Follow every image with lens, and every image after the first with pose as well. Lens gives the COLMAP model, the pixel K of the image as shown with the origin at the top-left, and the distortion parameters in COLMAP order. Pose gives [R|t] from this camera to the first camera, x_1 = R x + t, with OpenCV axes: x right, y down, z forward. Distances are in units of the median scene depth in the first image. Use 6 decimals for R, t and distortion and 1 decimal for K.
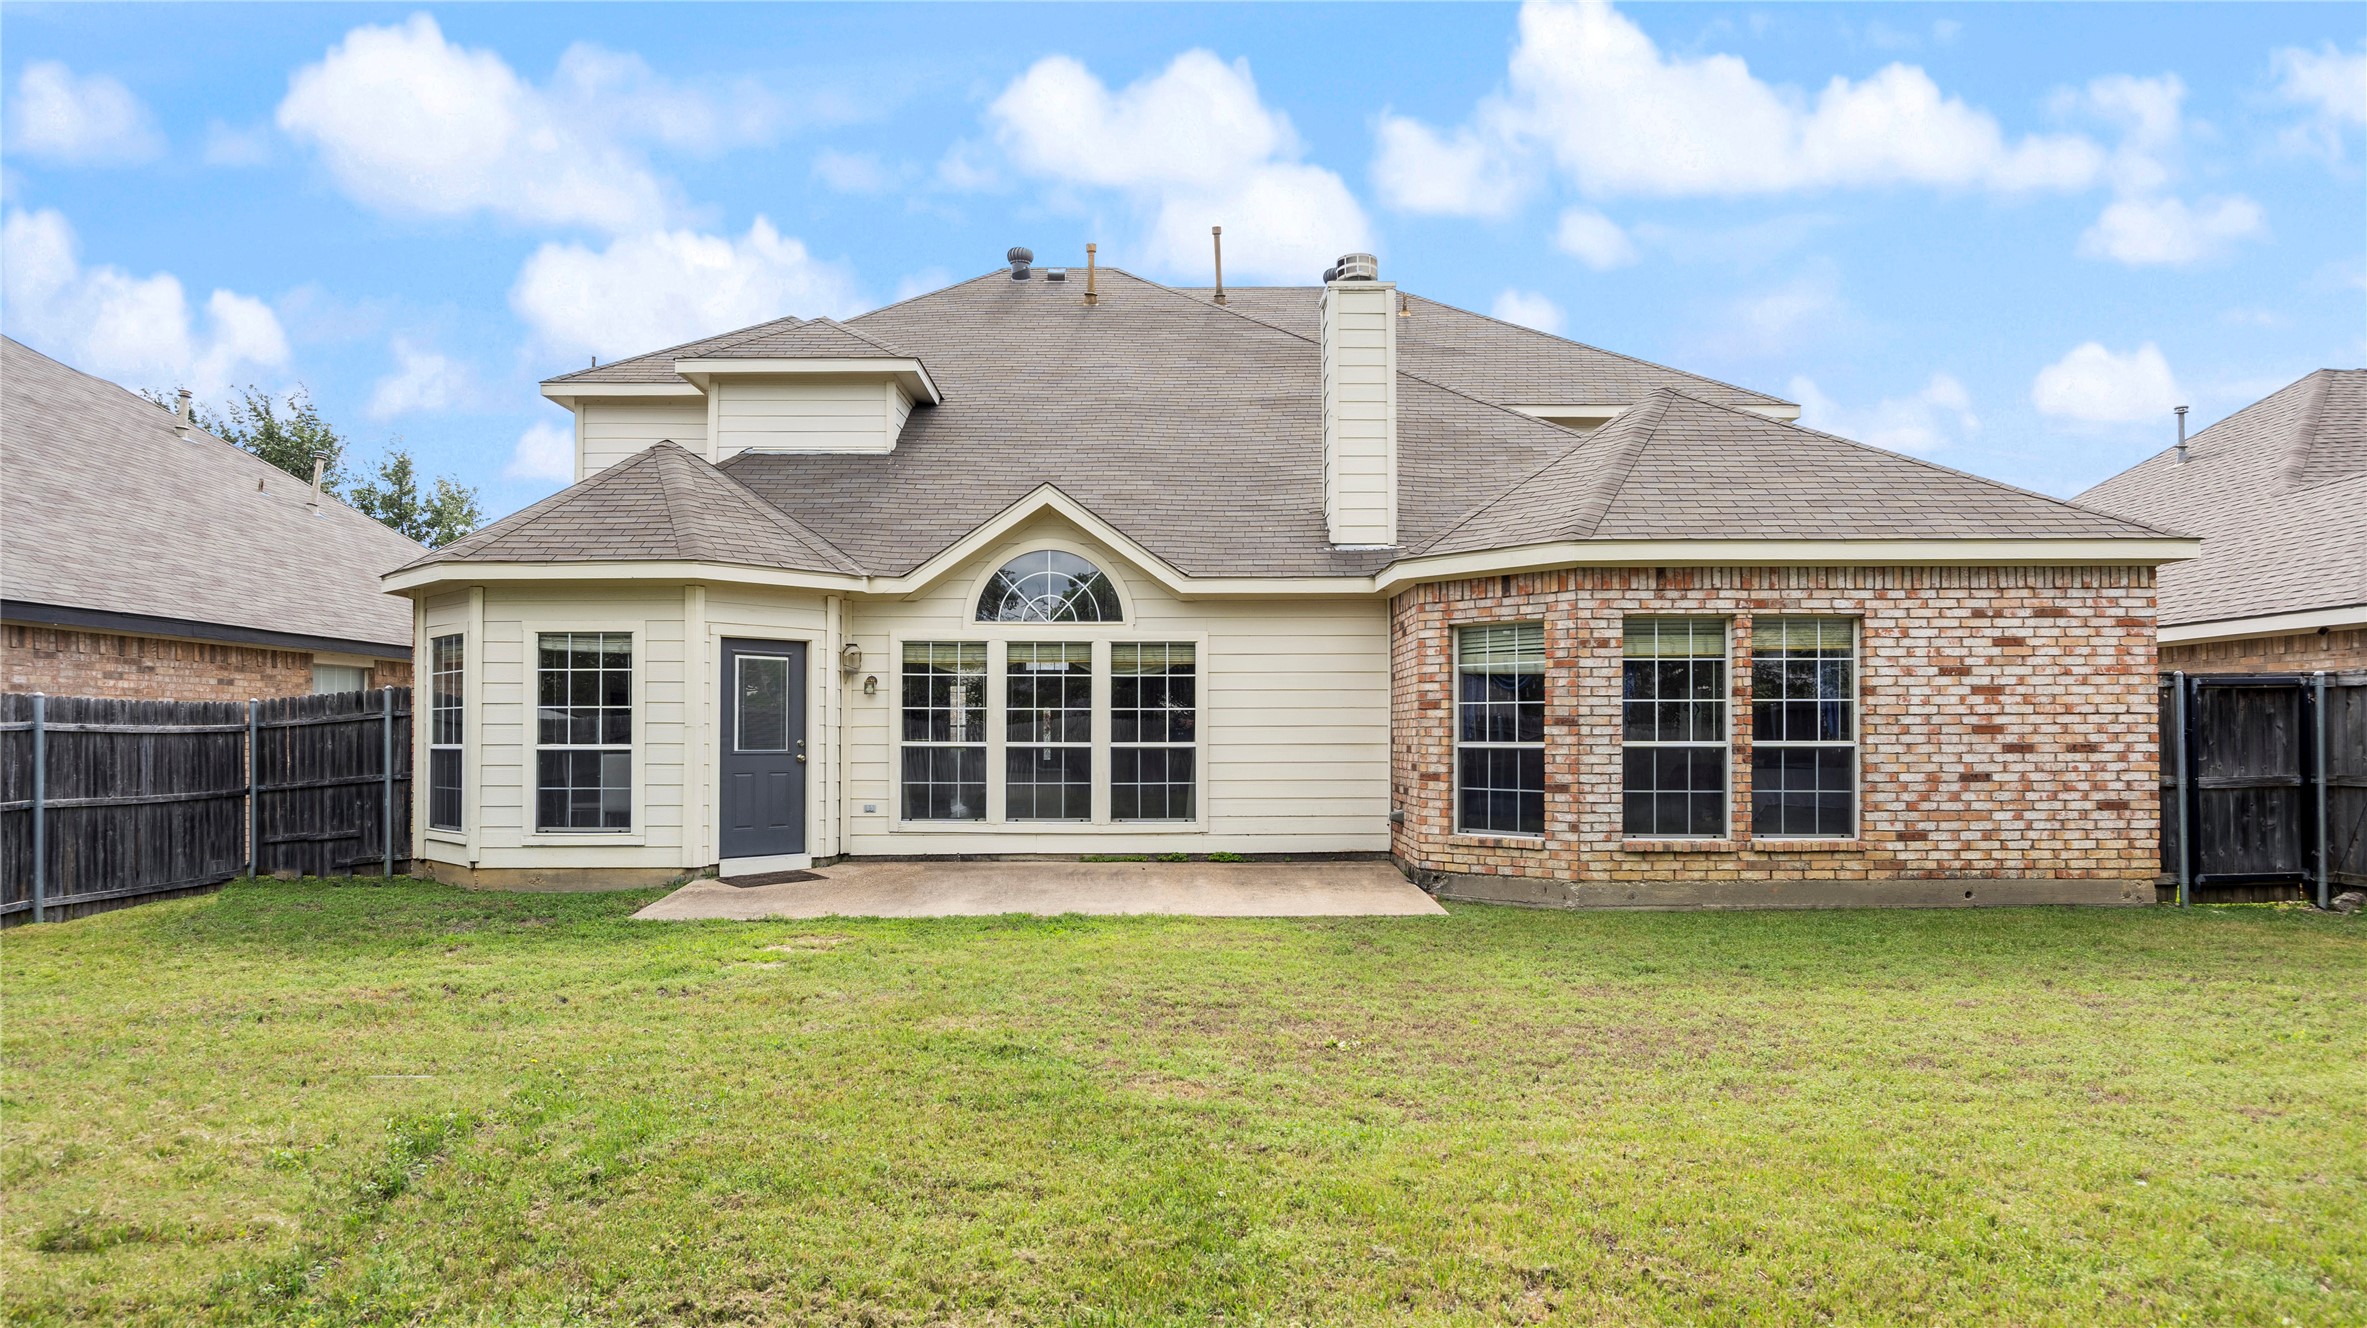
lens RADIAL K [[1392.4, 0, 1183.3], [0, 1392.4, 680.0], [0, 0, 1]] dist [0.004691, 0.000684]
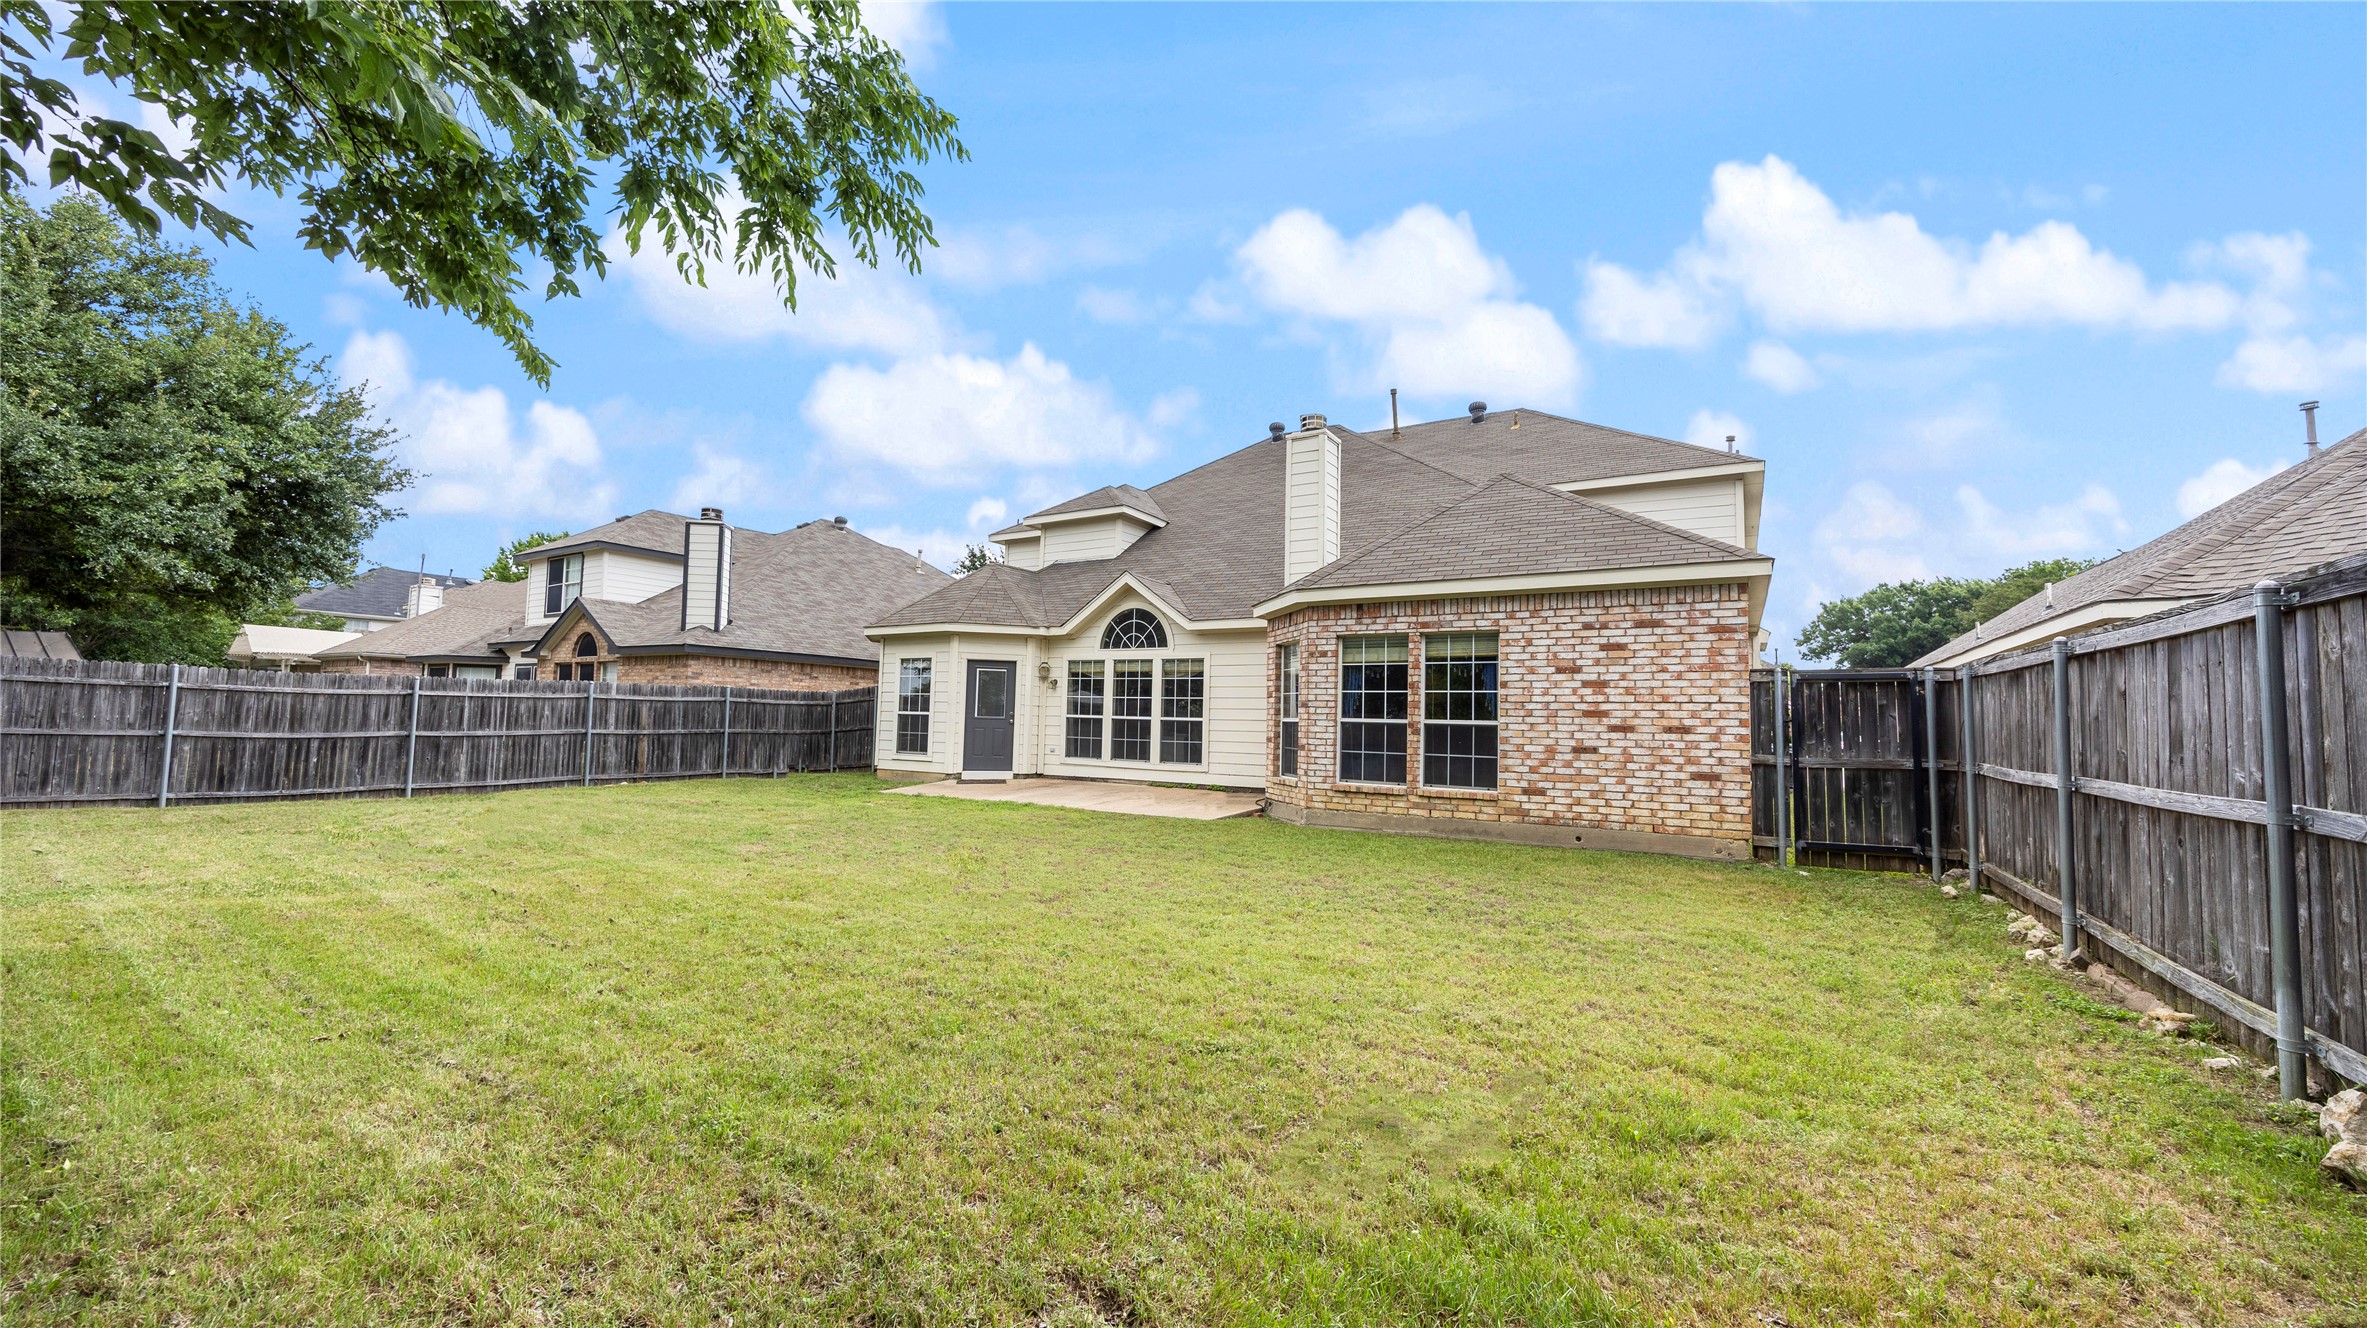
lens RADIAL K [[915.0, 0, 1185.6], [0, 915.0, 654.3], [0, 0, 1]] dist [0.000262, 0.000057]
pose [[0.844629, -0.018722, -0.535024, 0.706525], [-0.003315, 0.999186, -0.040198, 0.014909], [0.535341, 0.035726, 0.843880, 0.061147]]
